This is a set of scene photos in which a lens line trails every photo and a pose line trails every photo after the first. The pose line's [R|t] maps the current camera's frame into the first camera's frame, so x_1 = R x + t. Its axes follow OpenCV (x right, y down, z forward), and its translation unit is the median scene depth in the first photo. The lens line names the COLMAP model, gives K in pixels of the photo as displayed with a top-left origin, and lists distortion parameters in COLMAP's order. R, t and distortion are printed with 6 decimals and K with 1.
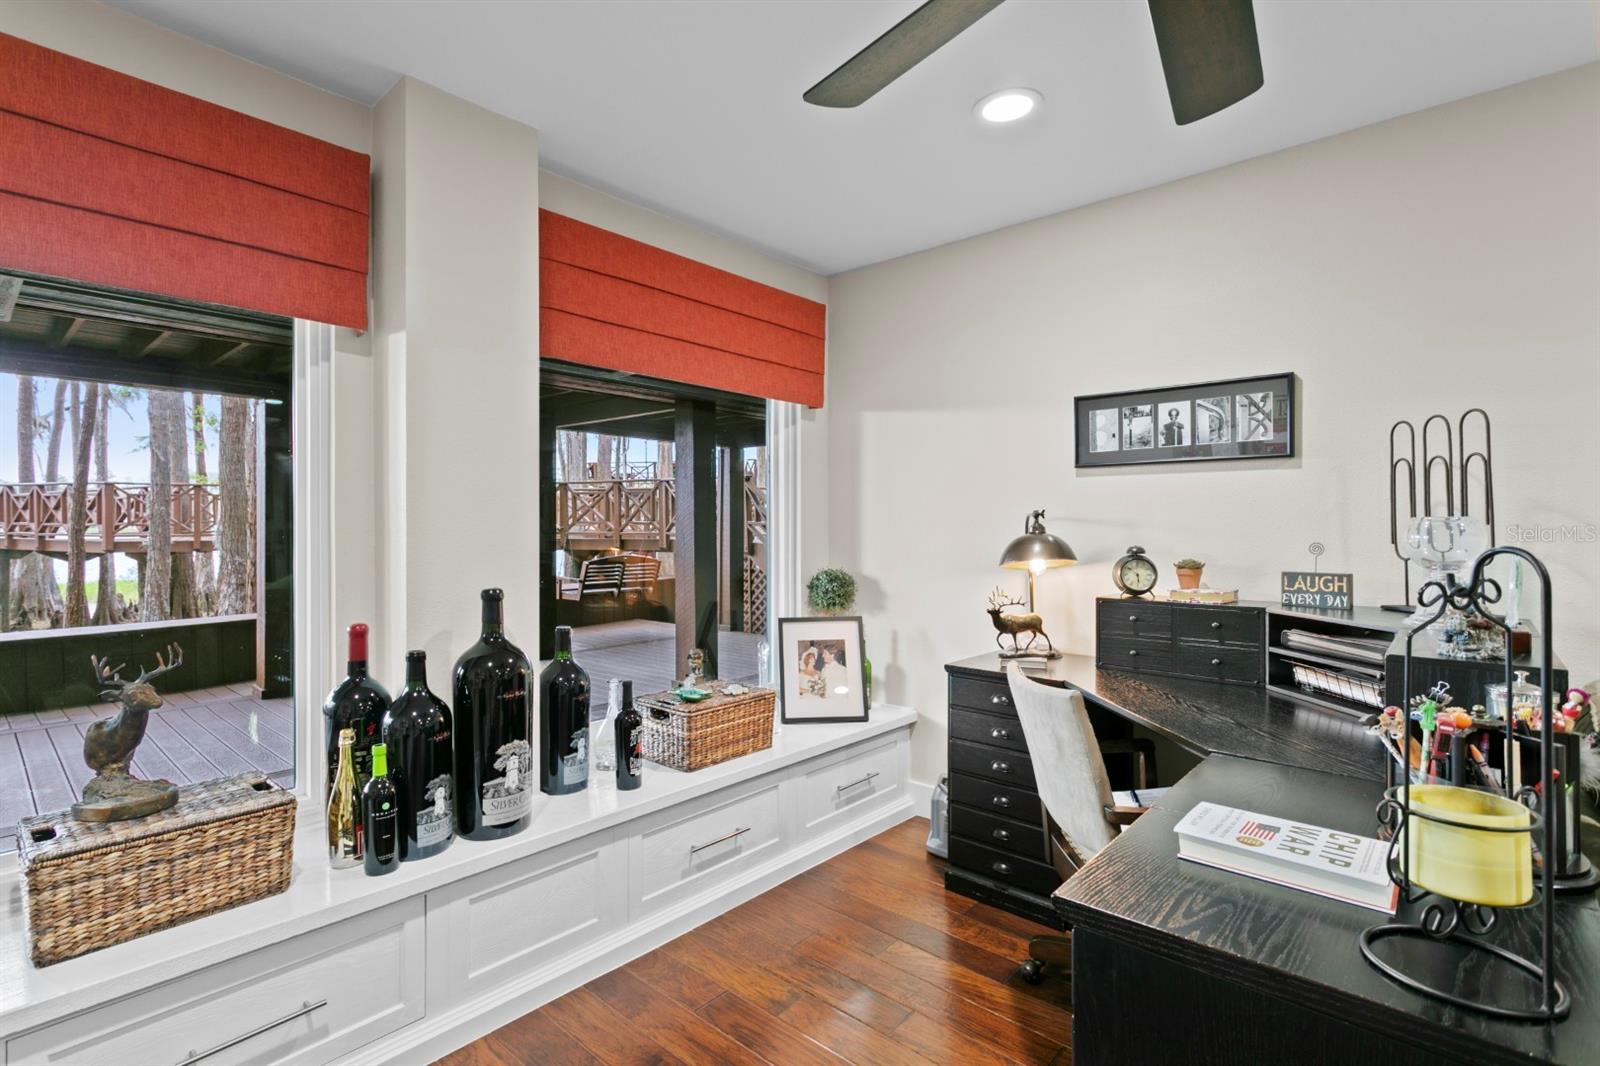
lens RADIAL K [[771.8, 0, 785.8], [0, 771.8, 529.5], [0, 0, 1]] dist [-0.003922, 0.001188]
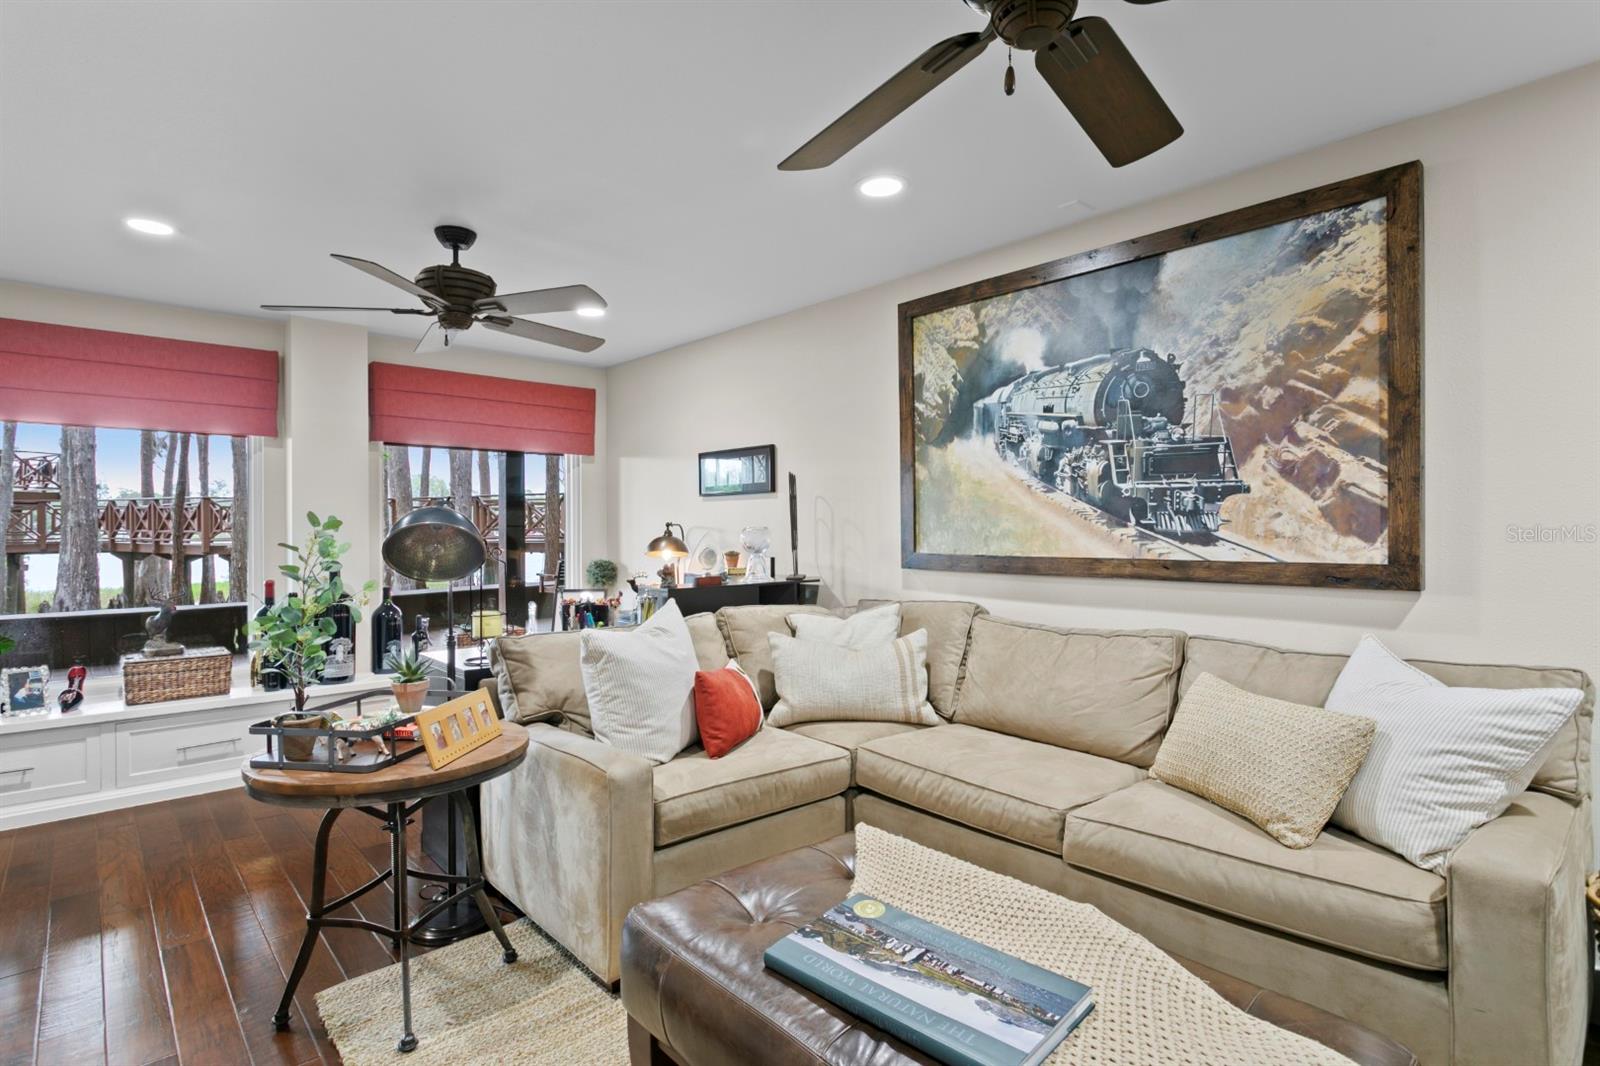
lens RADIAL K [[836.6, 0, 808.3], [0, 836.6, 534.1], [0, 0, 1]] dist [-0.030535, 0.018654]
pose [[0.993981, -0.002797, -0.109521, 0.827737], [0.002775, 0.999996, -0.000353, 0.002354], [0.109522, 0.000047, 0.993984, -0.775373]]
